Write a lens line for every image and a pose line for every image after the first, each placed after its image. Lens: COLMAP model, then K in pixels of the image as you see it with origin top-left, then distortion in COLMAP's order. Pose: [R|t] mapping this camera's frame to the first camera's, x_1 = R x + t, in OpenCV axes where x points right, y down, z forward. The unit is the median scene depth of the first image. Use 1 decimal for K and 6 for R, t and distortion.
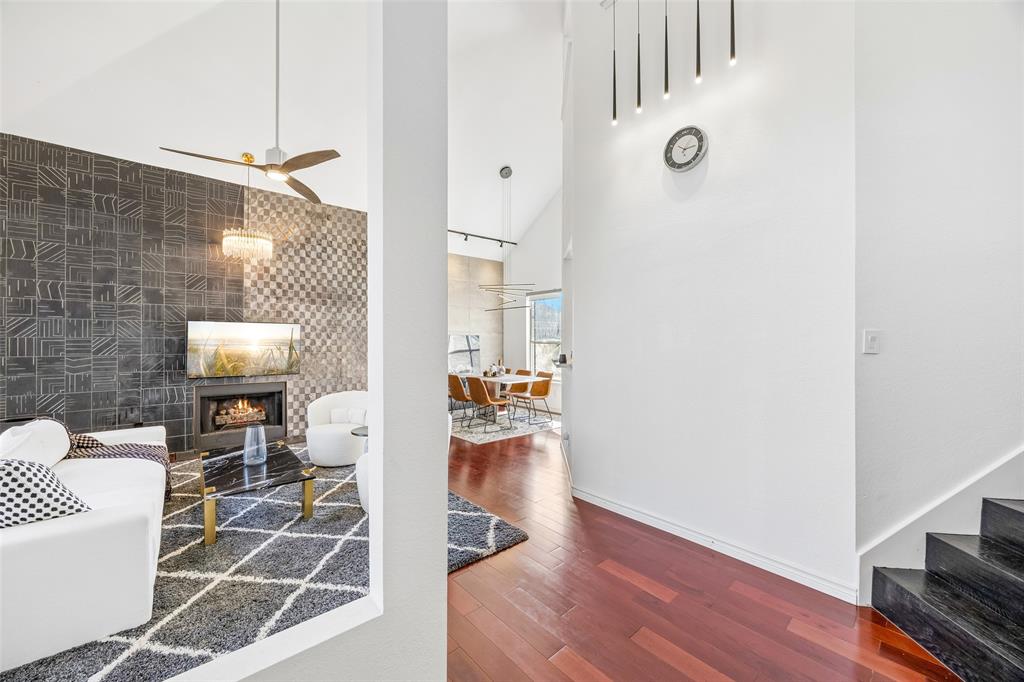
lens RADIAL K [[406.5, 0, 521.6], [0, 406.5, 342.0], [0, 0, 1]] dist [0.001451, -0.000824]
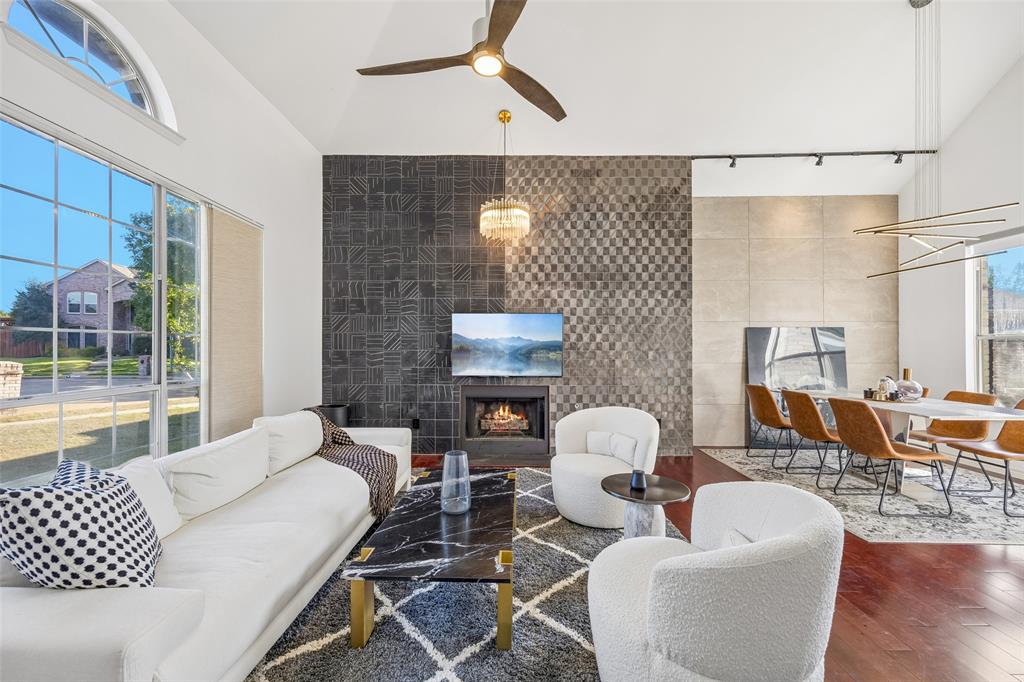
lens RADIAL K [[406.5, 0, 501.2], [0, 406.5, 348.6], [0, 0, 1]] dist [0.001451, -0.000824]
pose [[0.728214, -0.000611, -0.685350, -0.103139], [-0.001371, 0.999996, -0.002349, 0.027562], [0.685349, 0.002650, 0.728210, 0.384103]]
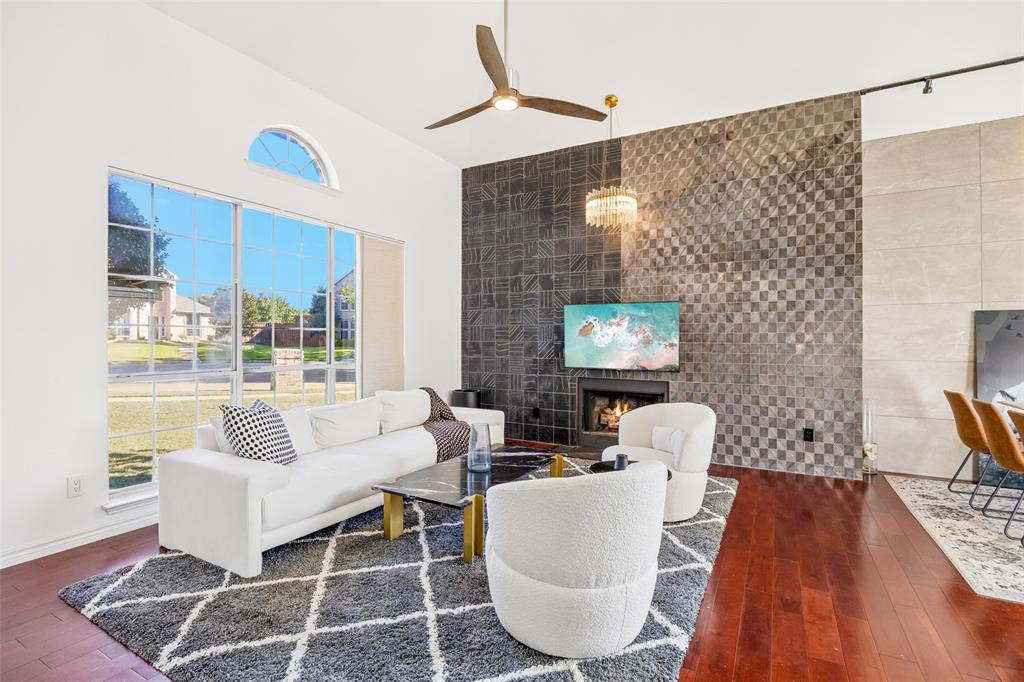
lens RADIAL K [[491.0, 0, 506.3], [0, 491.0, 341.5], [0, 0, 1]] dist [-0.013470, 0.000624]
pose [[0.300990, 0.002895, -0.953623, 0.196935], [-0.004800, 0.999987, 0.001521, 0.027547], [0.953615, 0.004120, 0.301000, 0.504982]]
